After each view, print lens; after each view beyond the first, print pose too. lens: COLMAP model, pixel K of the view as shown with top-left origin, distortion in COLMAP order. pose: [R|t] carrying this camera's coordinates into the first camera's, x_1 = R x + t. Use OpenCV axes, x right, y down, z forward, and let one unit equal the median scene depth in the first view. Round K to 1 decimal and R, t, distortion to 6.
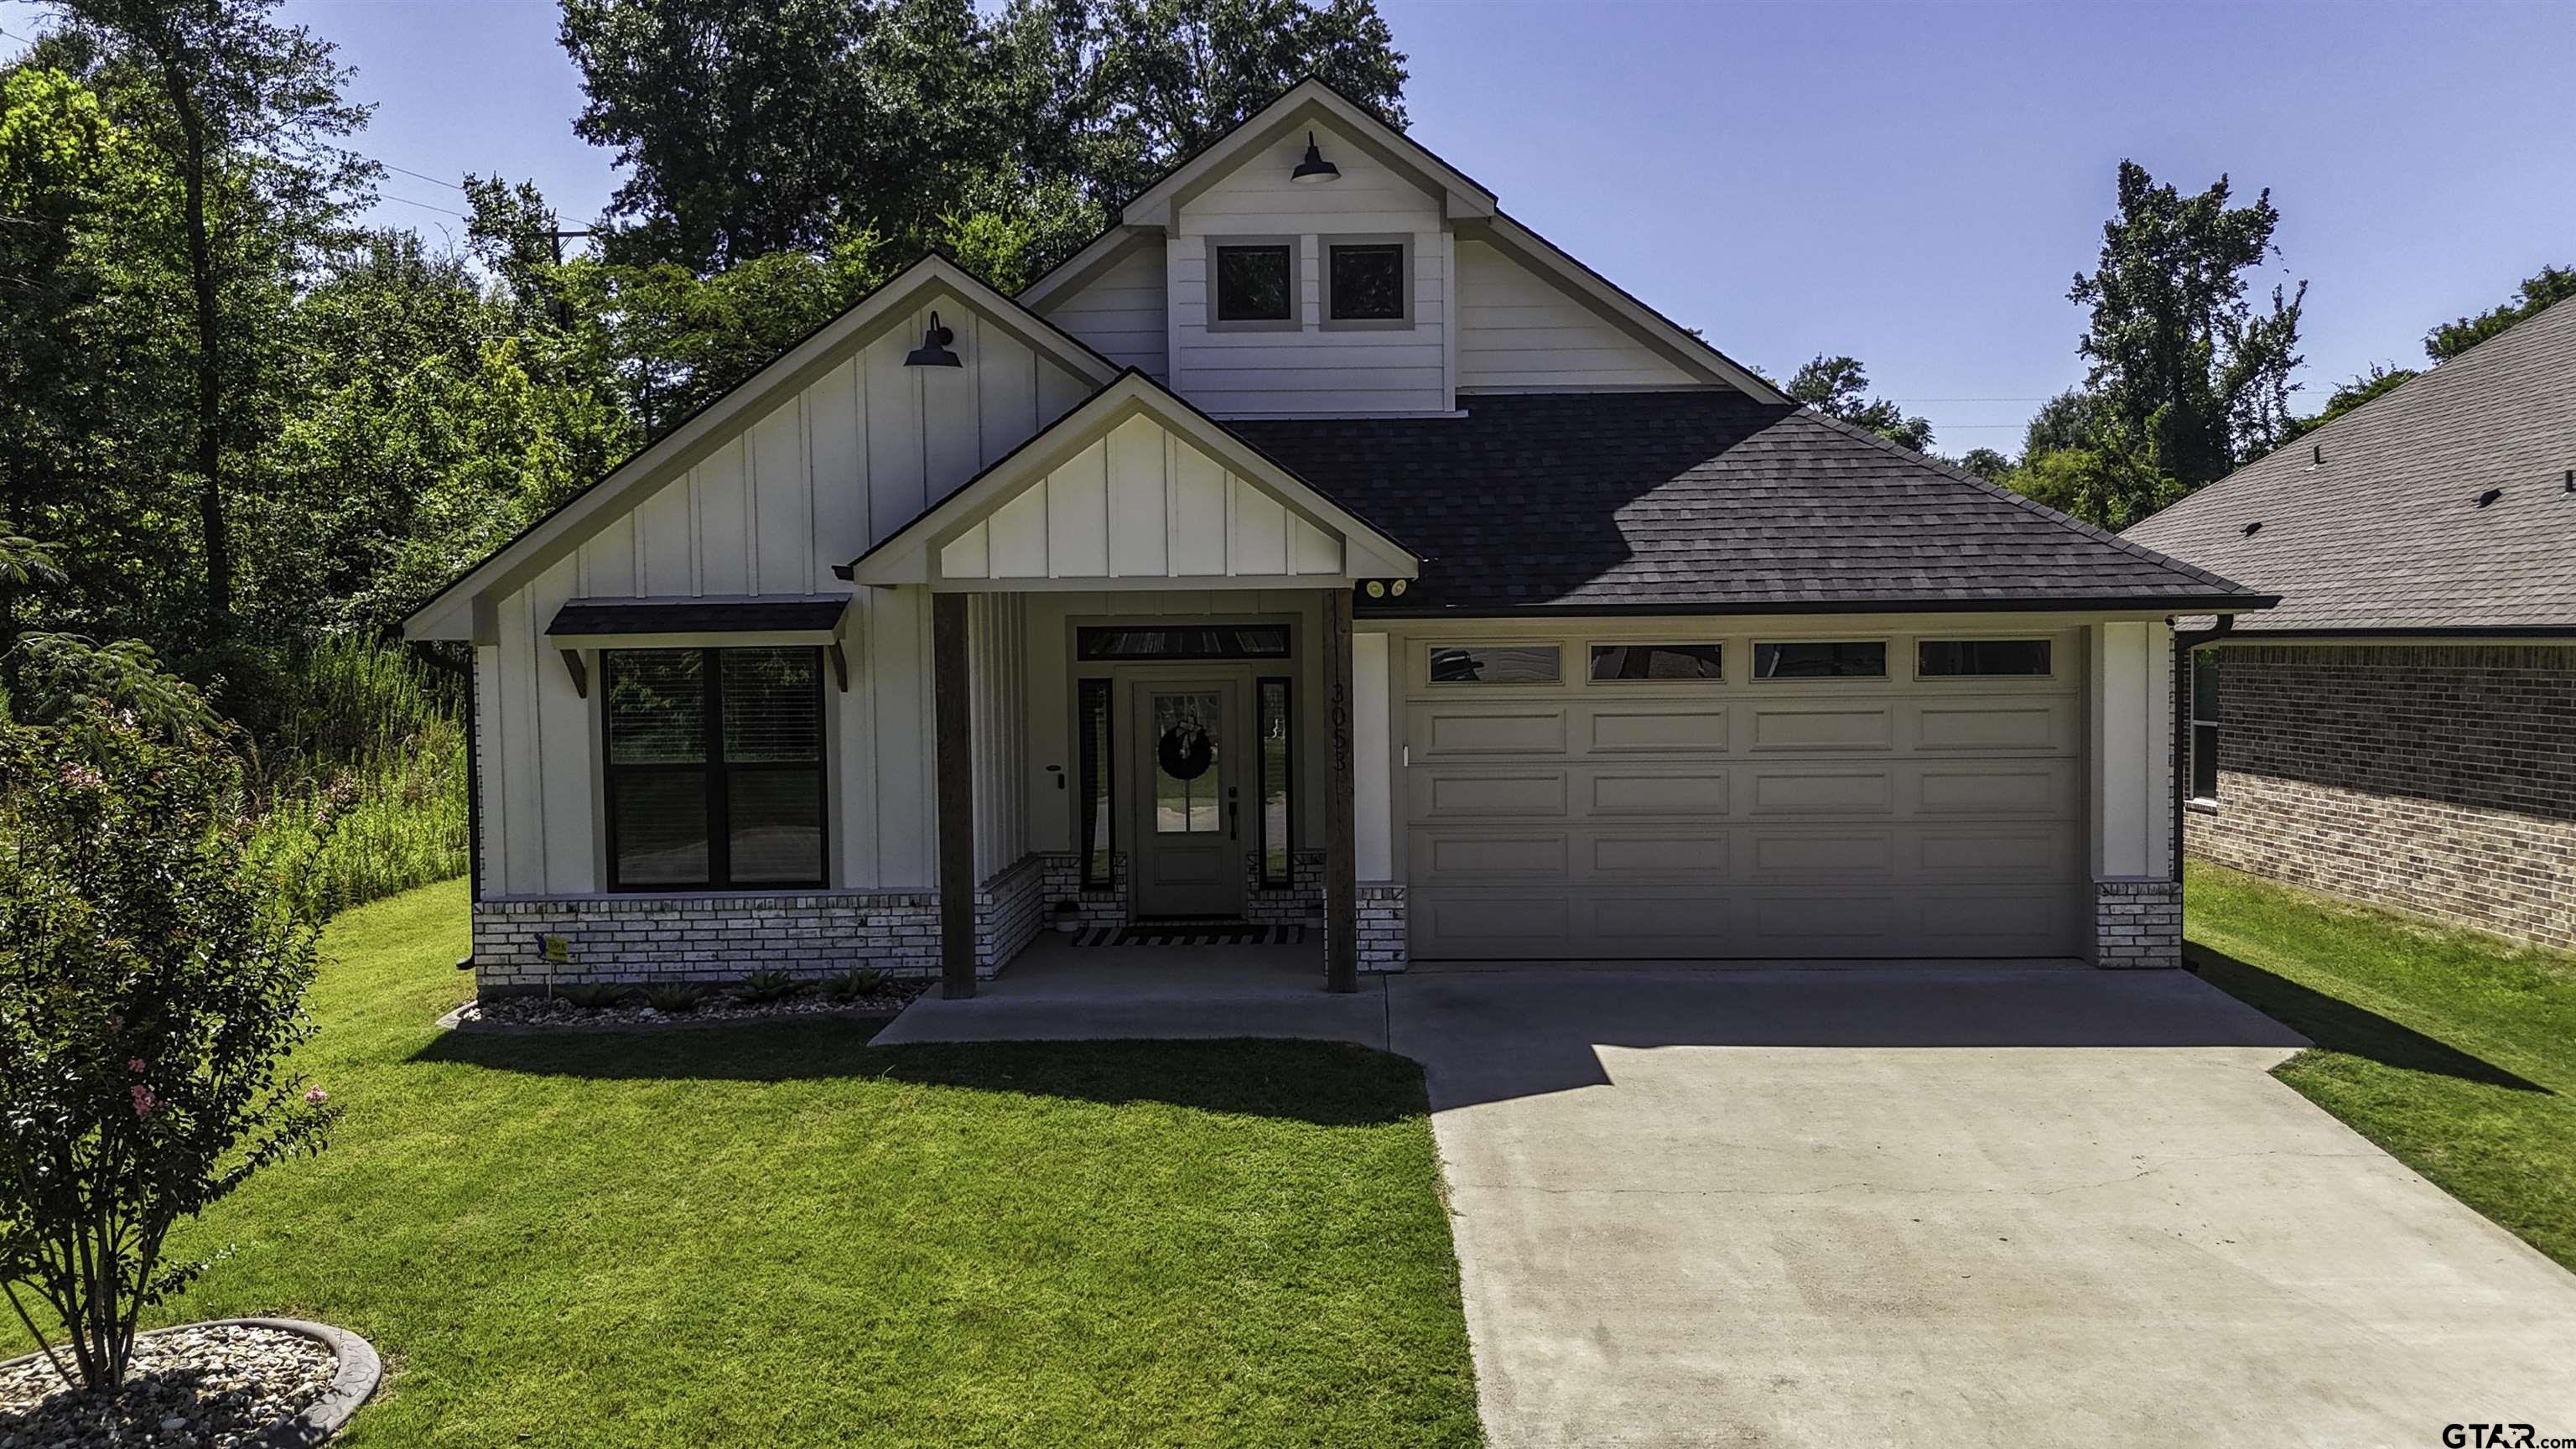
lens RADIAL K [[1916.1, 0, 1294.5], [0, 1916.1, 723.7], [0, 0, 1]] dist [0.048679, -0.047736]
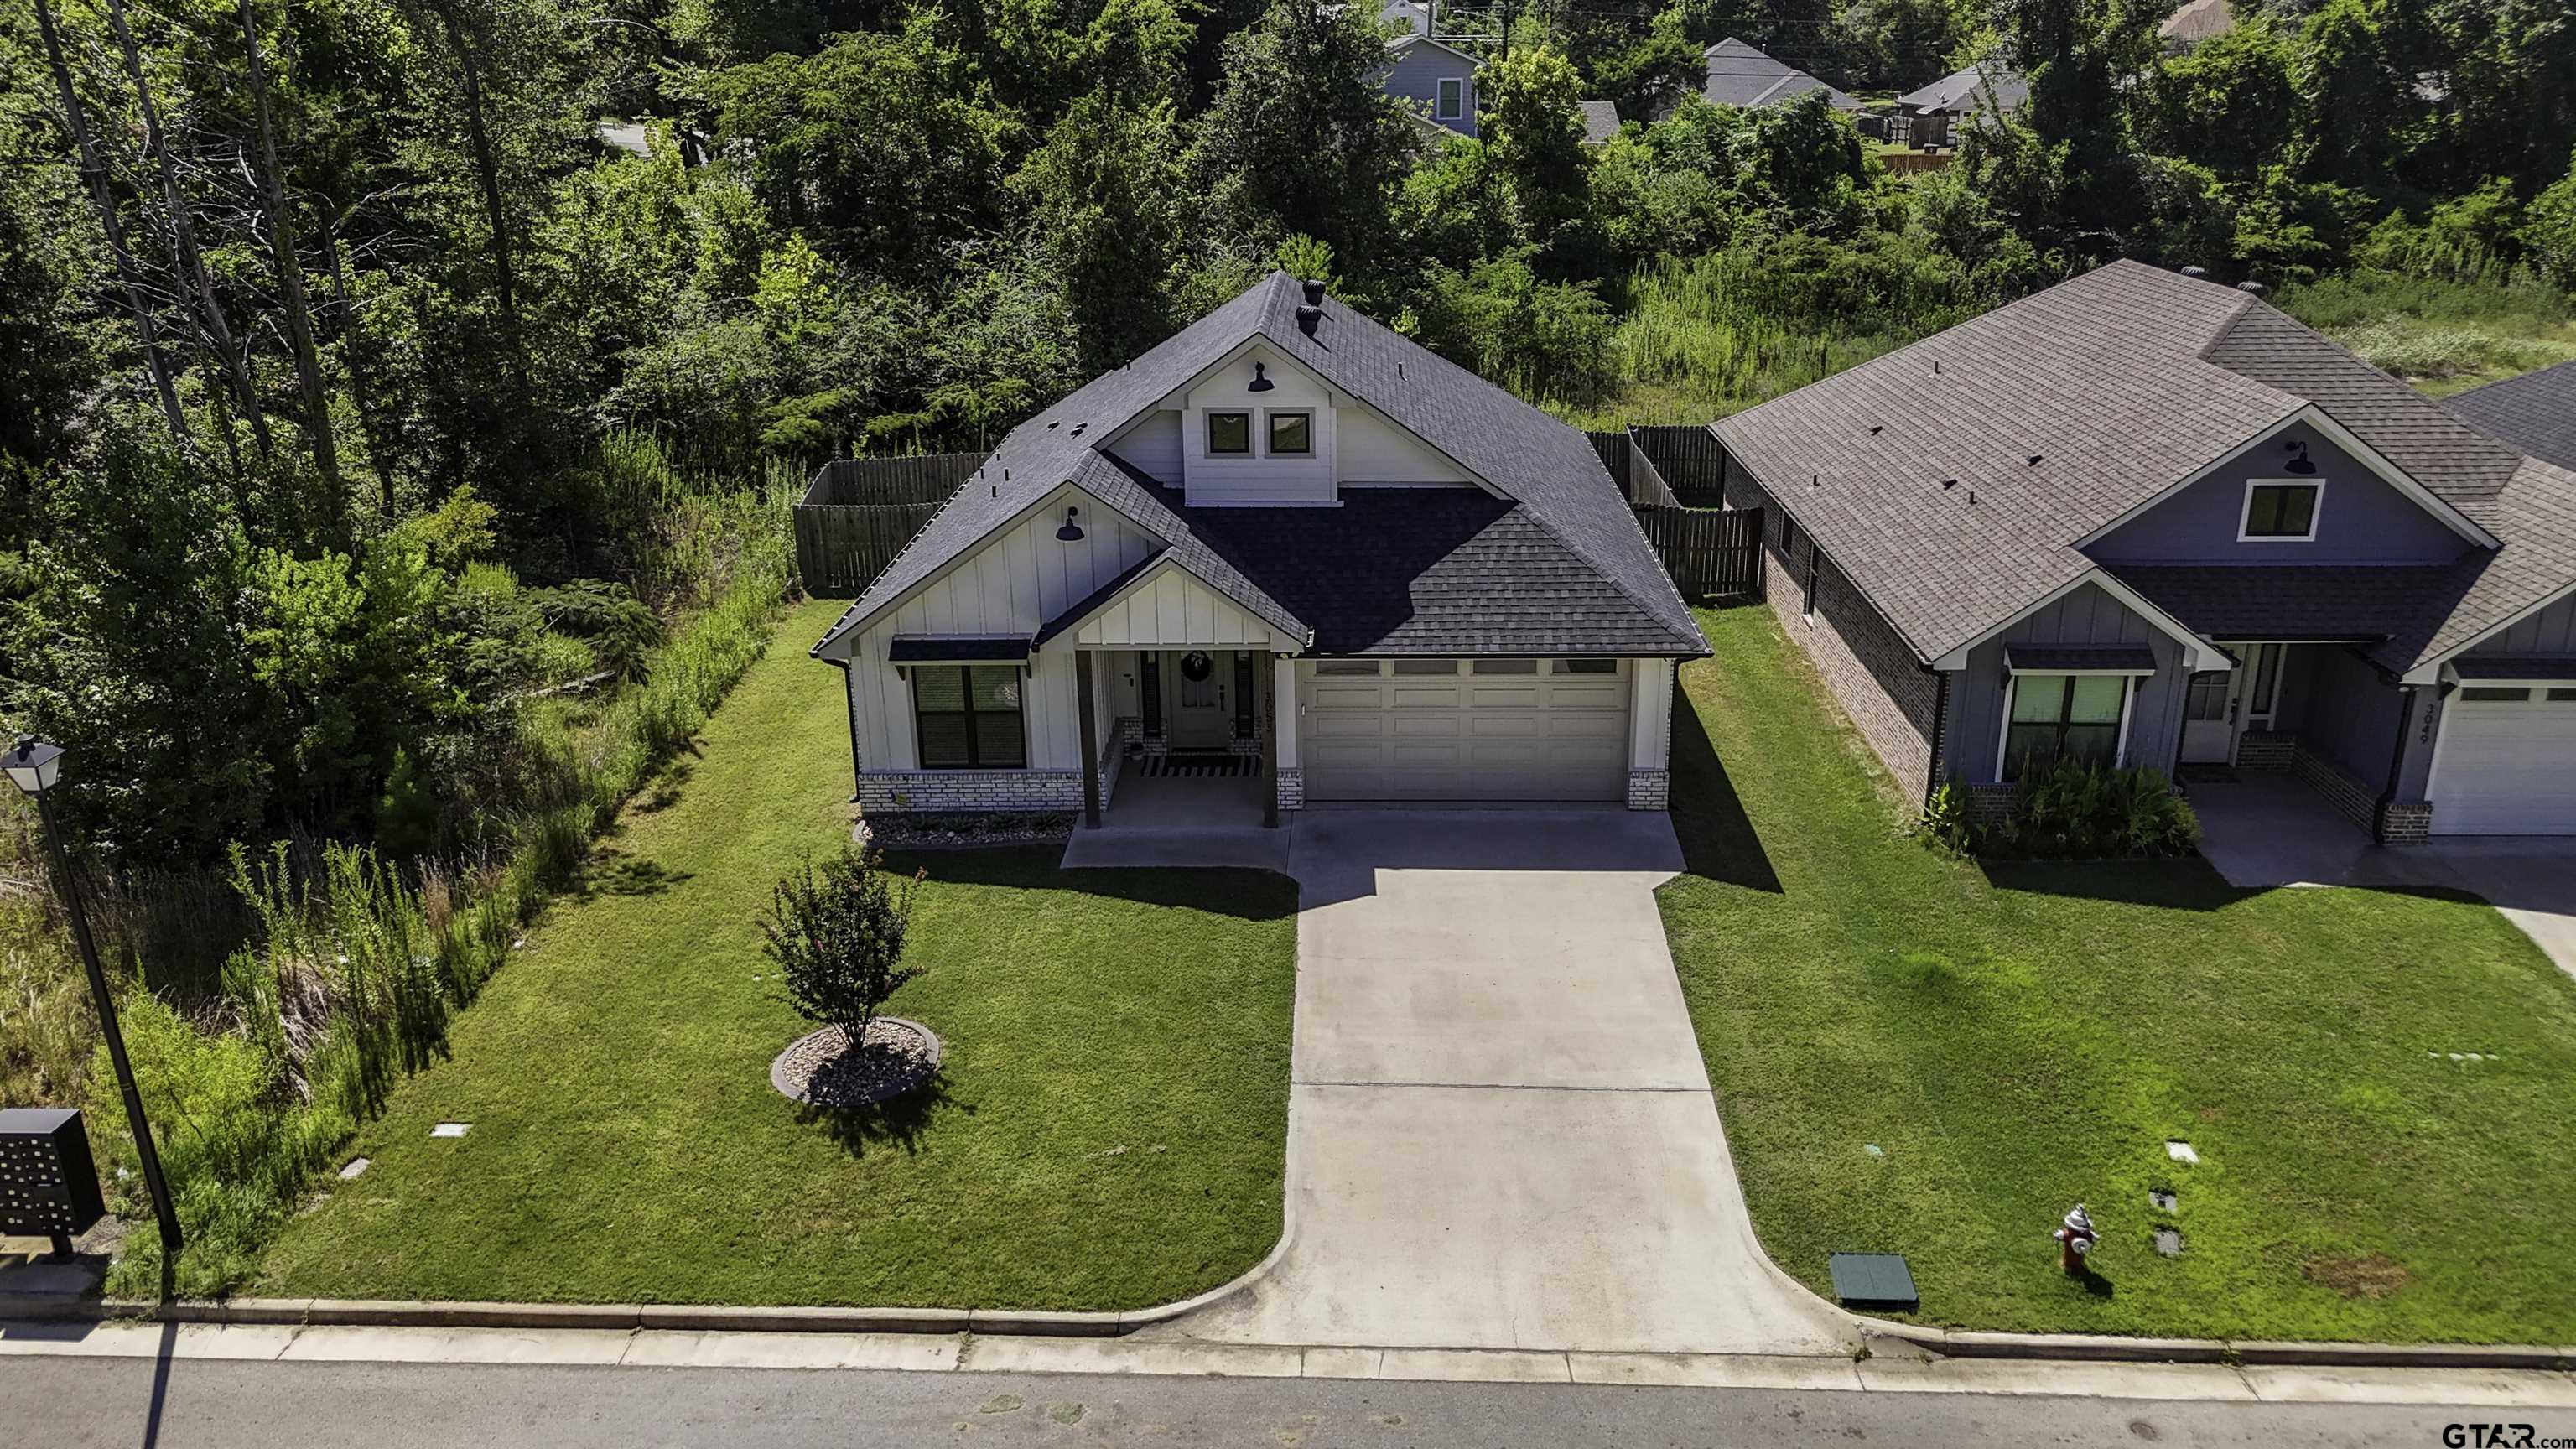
lens RADIAL K [[1900.6, 0, 1297.4], [0, 1900.6, 720.1], [0, 0, 1]] dist [0.085524, -0.100270]
pose [[0.999967, 0.002545, -0.007715, 0.067290], [-0.000145, 0.955112, 0.296245, -0.576318], [0.008123, -0.296234, 0.955081, -0.955749]]
